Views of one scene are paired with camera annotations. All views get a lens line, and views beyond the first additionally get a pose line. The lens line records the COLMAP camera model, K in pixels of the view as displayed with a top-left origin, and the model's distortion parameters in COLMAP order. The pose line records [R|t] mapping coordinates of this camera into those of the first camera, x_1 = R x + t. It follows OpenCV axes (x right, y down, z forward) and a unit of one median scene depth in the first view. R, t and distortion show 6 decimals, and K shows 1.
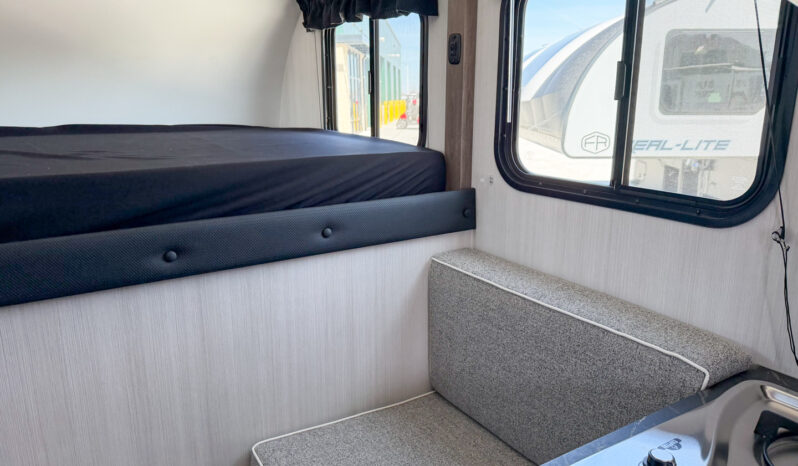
lens RADIAL K [[583.6, 0, 409.8], [0, 583.6, 242.8], [0, 0, 1]] dist [0.140709, -0.241464]
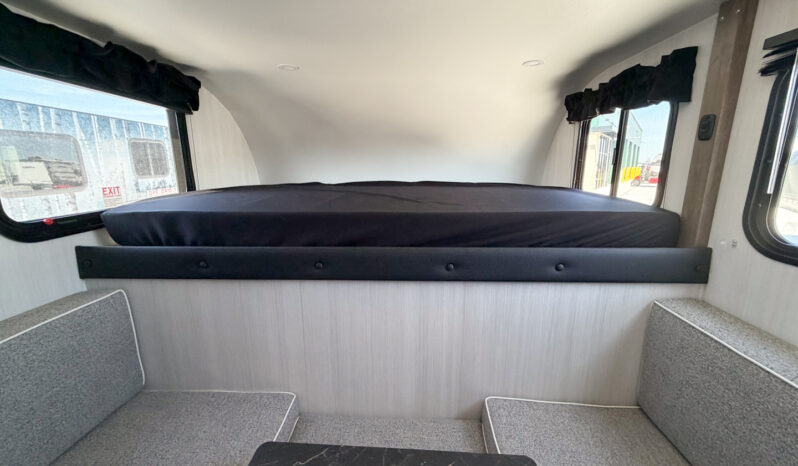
lens RADIAL K [[326.0, 0, 396.9], [0, 326.0, 231.8], [0, 0, 1]] dist [-0.002256, -0.000184]
pose [[0.801352, 0.120509, -0.585929, -0.011767], [-0.143873, 0.989573, 0.006758, -0.044891], [0.580634, 0.078884, 0.810334, 0.153884]]
